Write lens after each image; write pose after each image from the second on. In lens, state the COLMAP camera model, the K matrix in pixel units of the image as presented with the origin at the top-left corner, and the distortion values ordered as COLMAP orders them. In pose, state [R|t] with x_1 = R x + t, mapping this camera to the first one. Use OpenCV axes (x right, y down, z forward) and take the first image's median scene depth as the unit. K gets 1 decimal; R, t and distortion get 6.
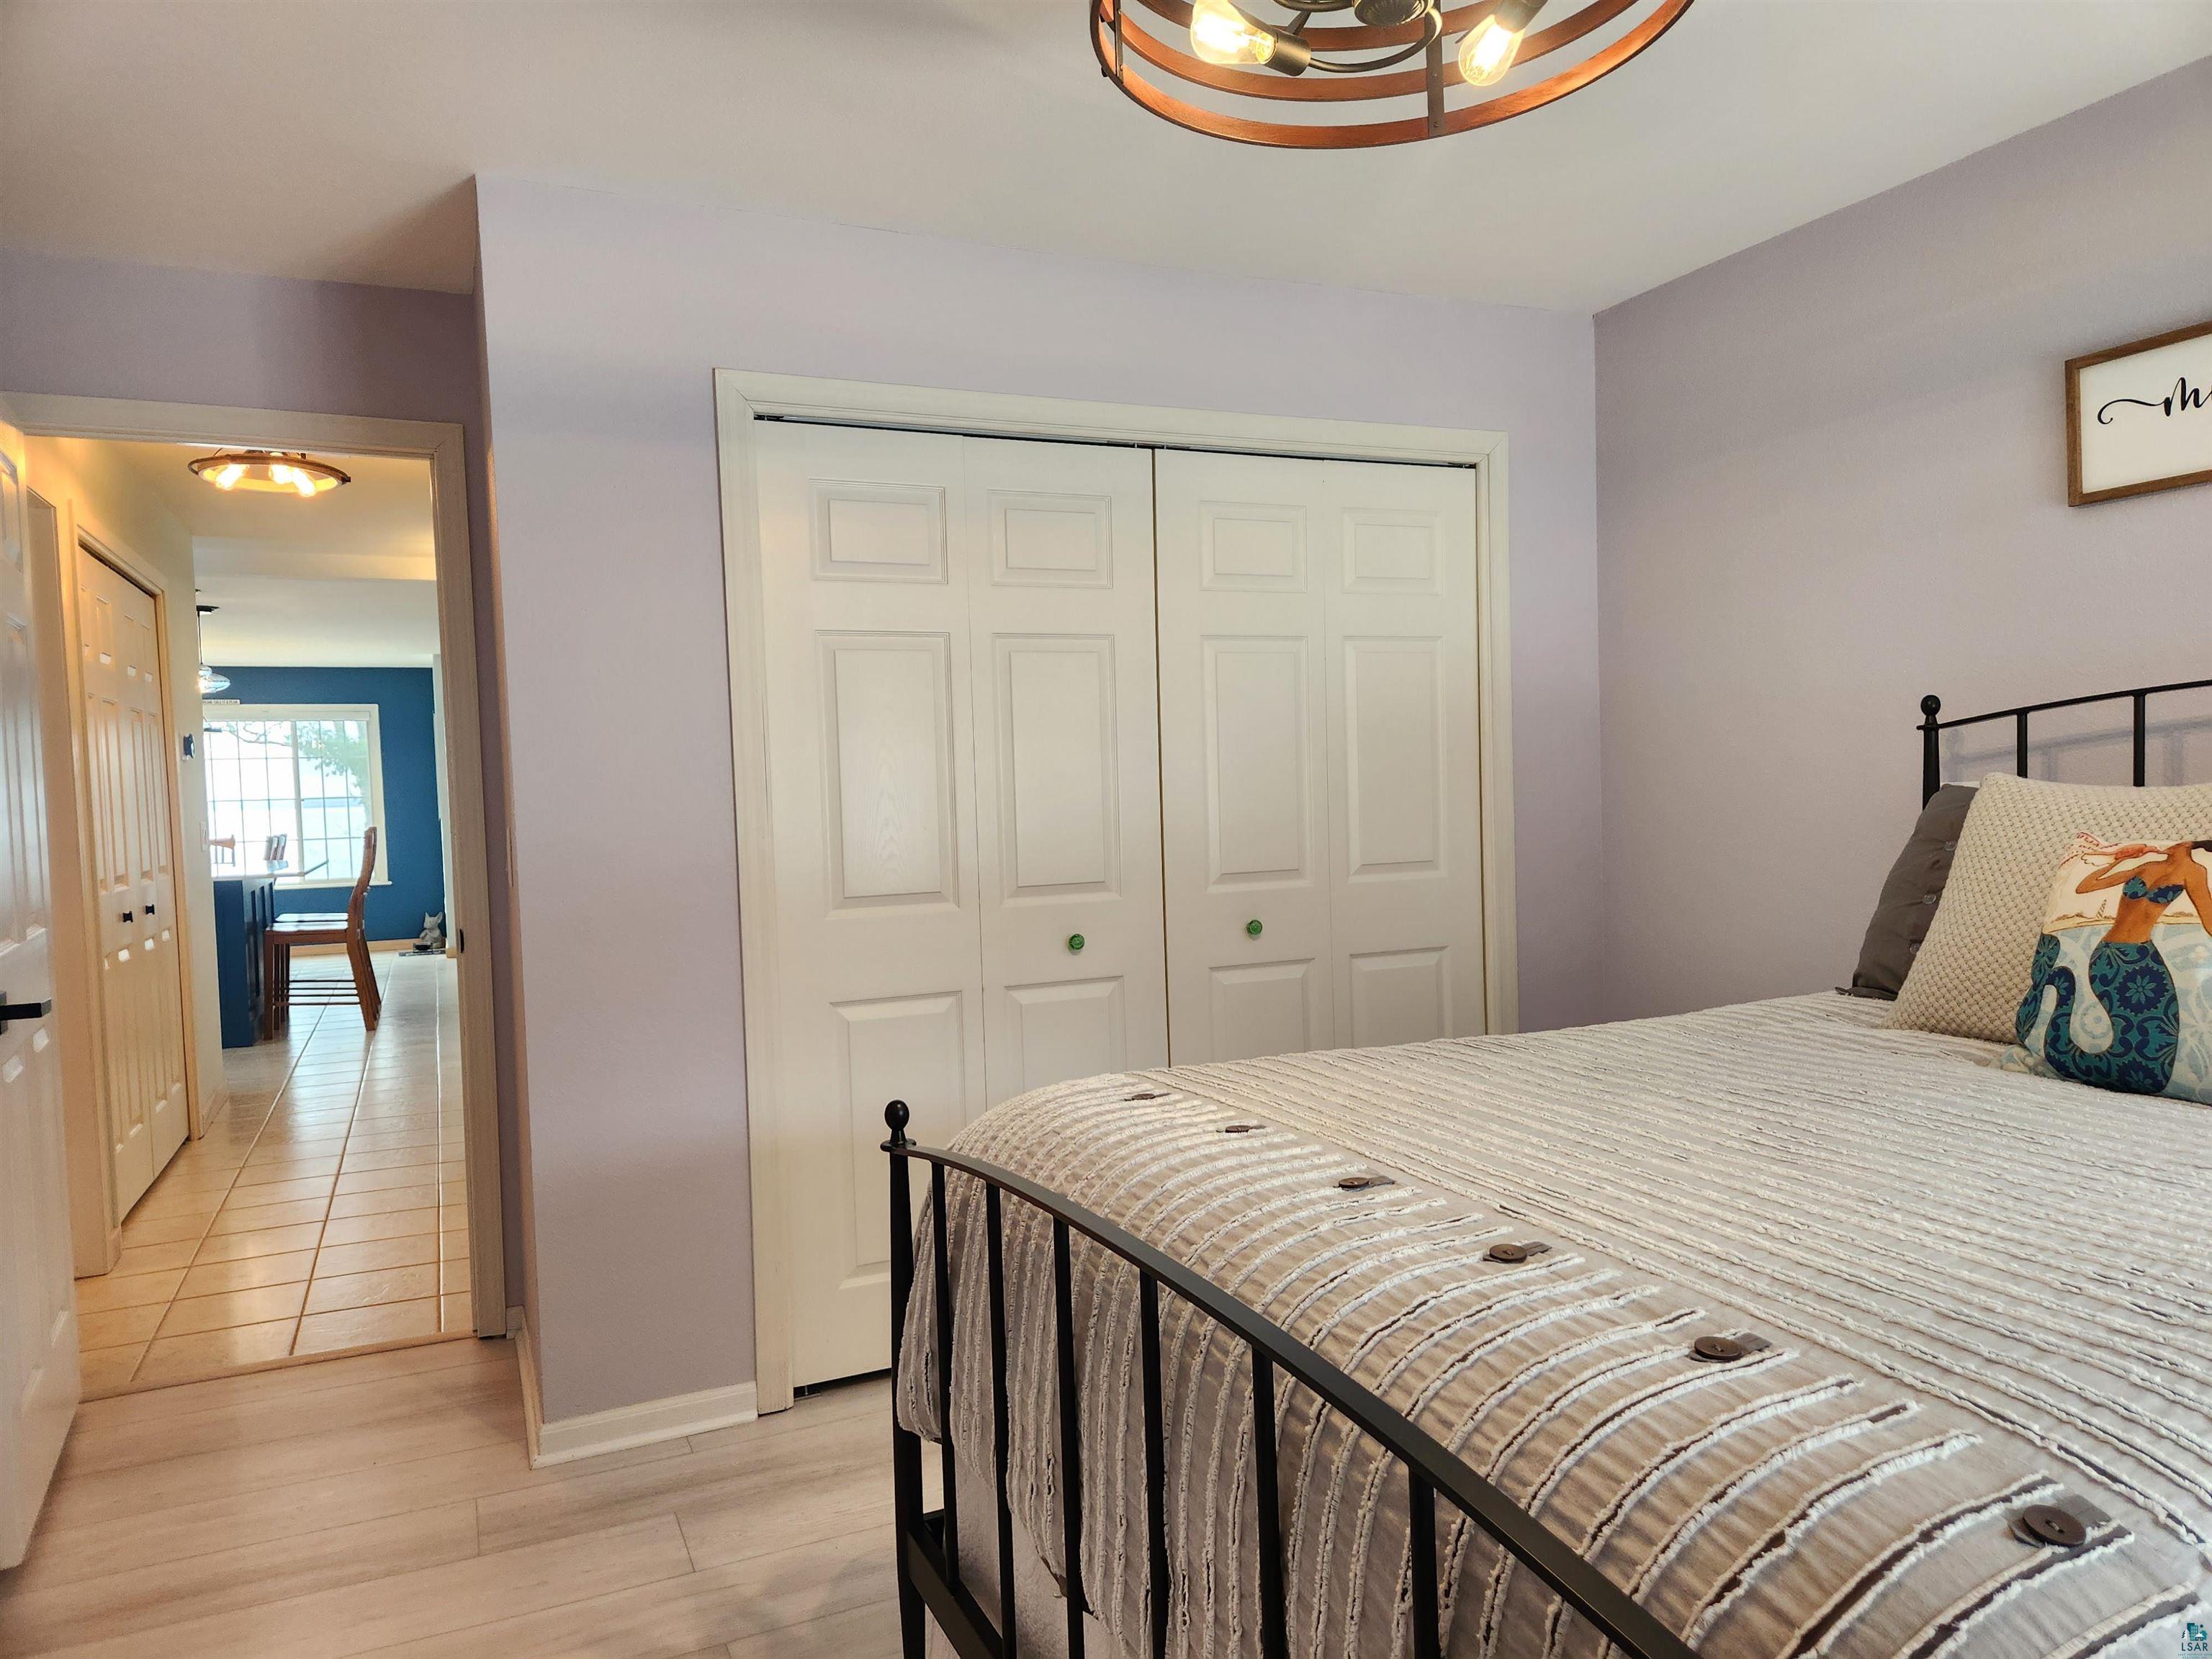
lens RADIAL K [[1464.3, 0, 1097.3], [0, 1464.3, 841.7], [0, 0, 1]] dist [0.095362, -0.097012]
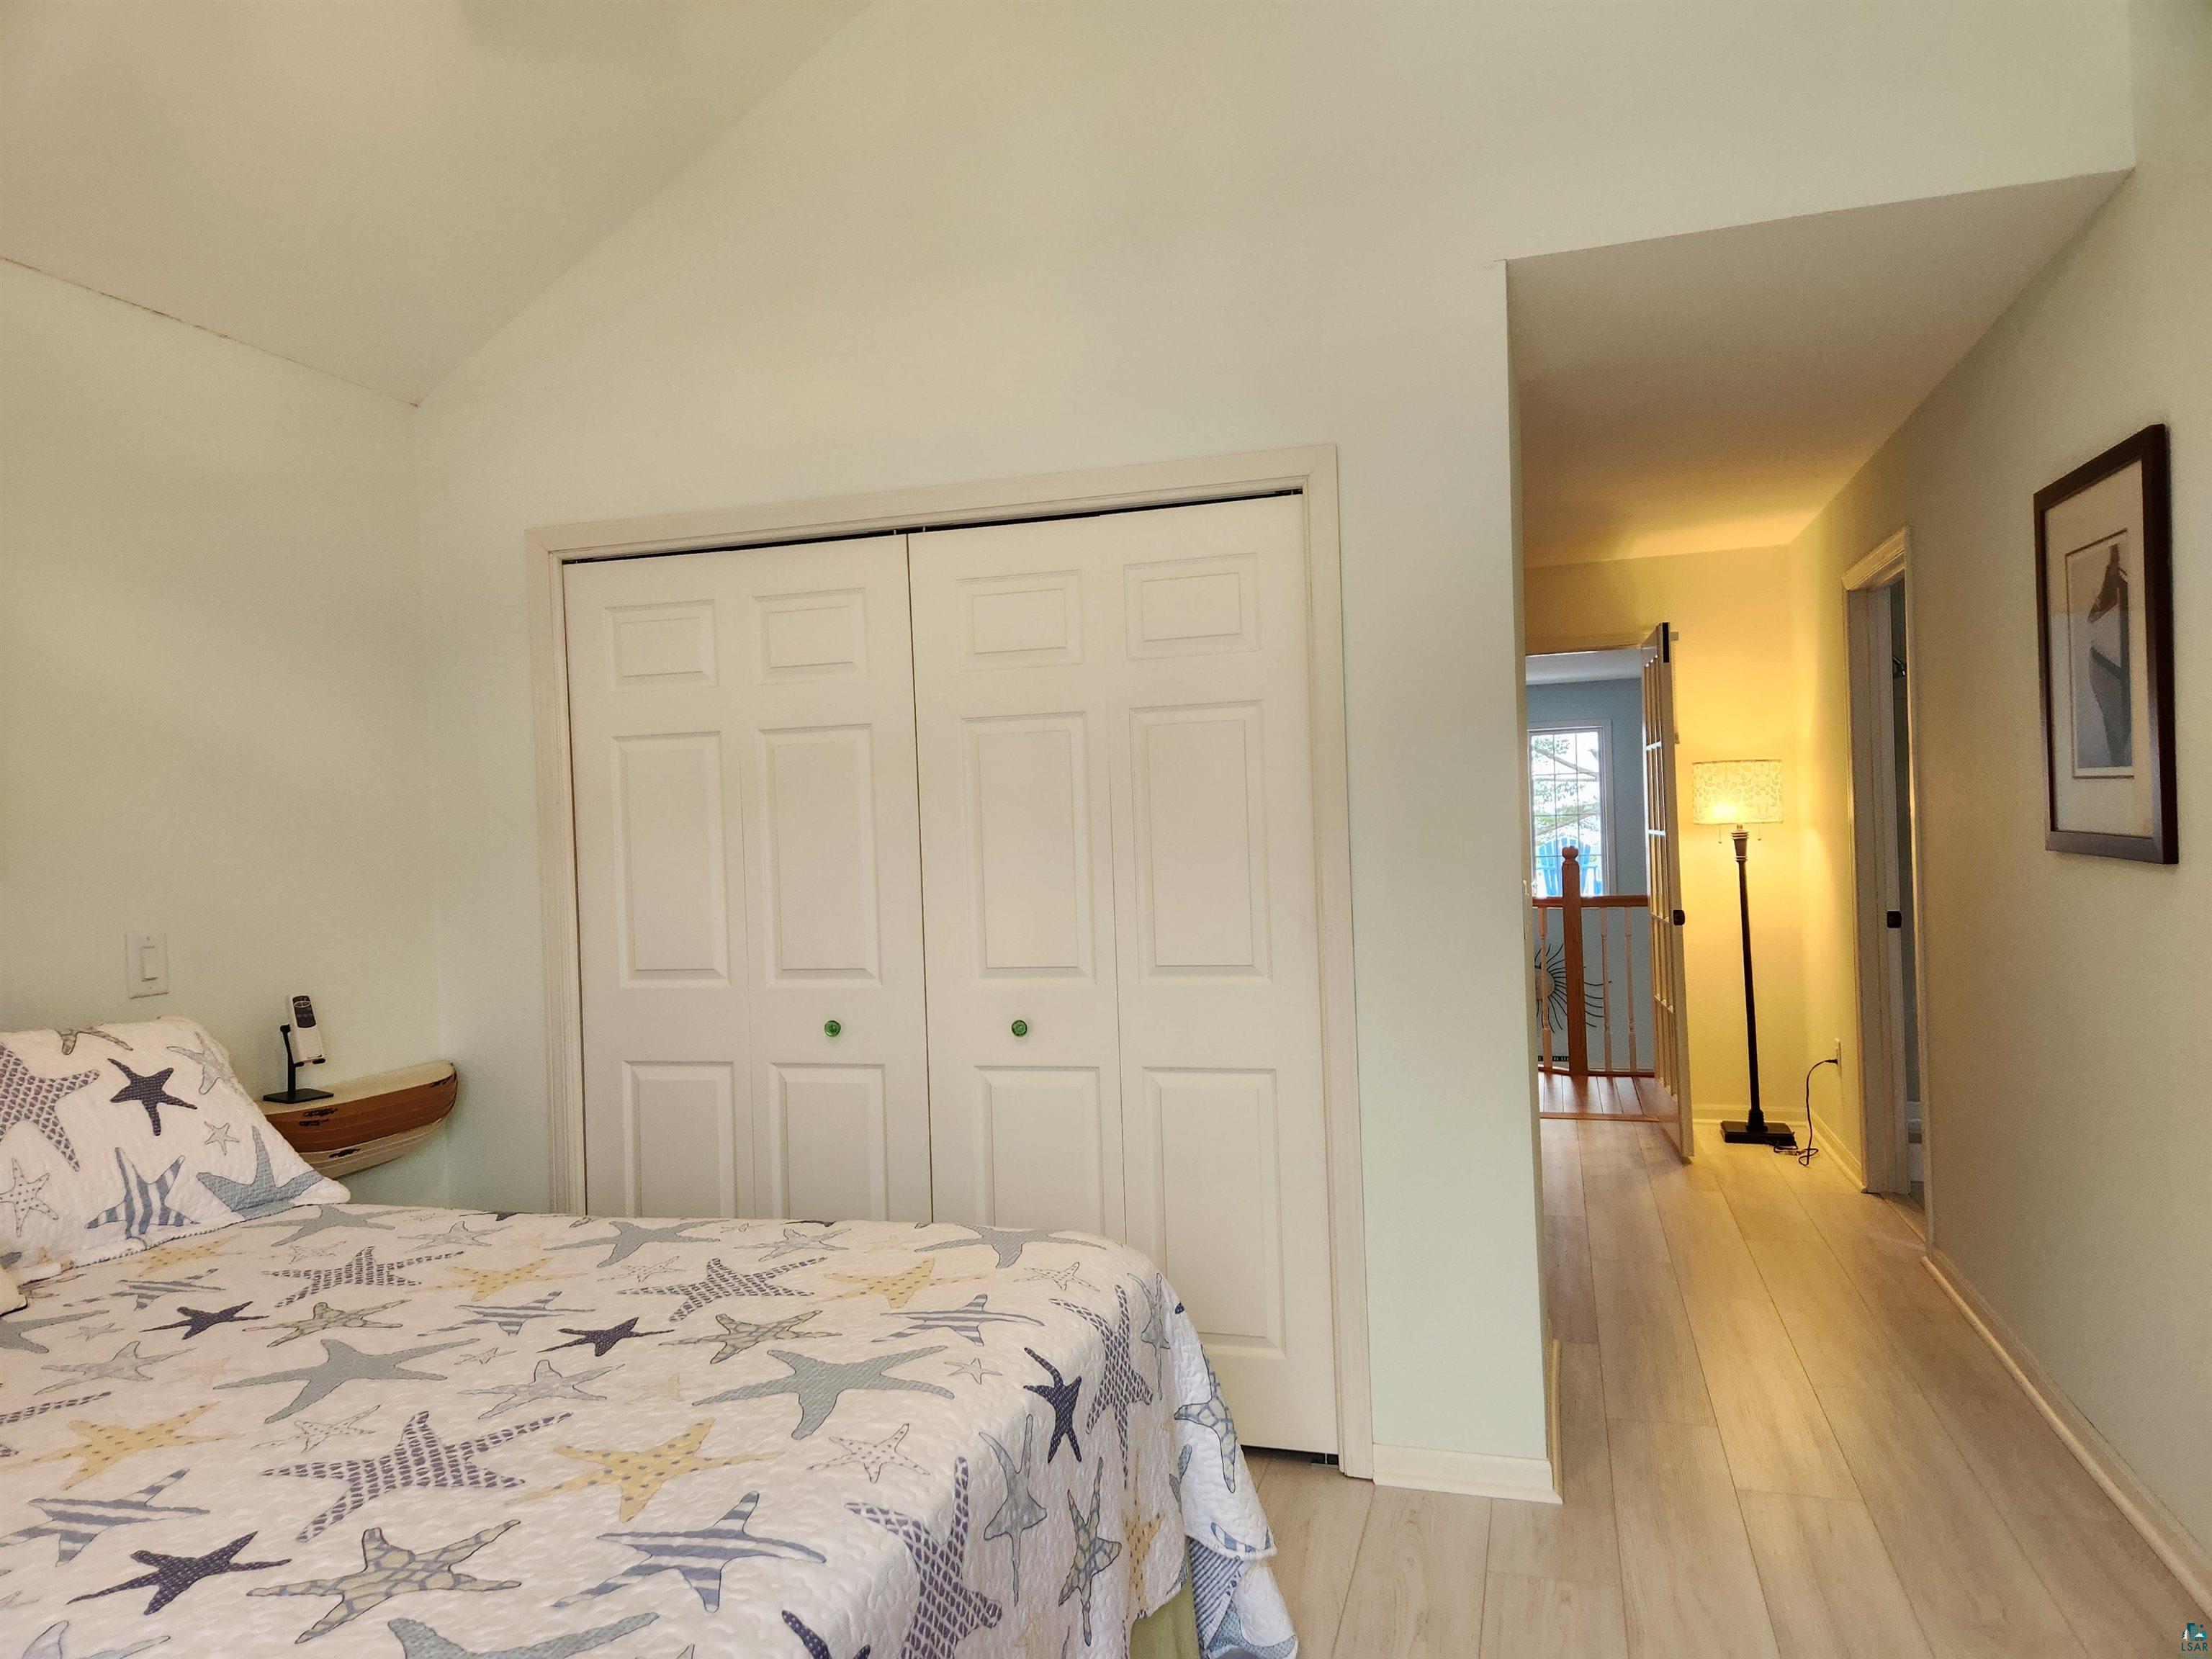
lens RADIAL K [[1464.3, 0, 1097.3], [0, 1464.3, 841.7], [0, 0, 1]] dist [0.095362, -0.097012]
pose [[0.760283, 0.002406, -0.649587, 0.783109], [-0.022678, 0.999482, -0.022842, -0.040500], [0.649196, 0.032098, 0.759944, 0.341709]]
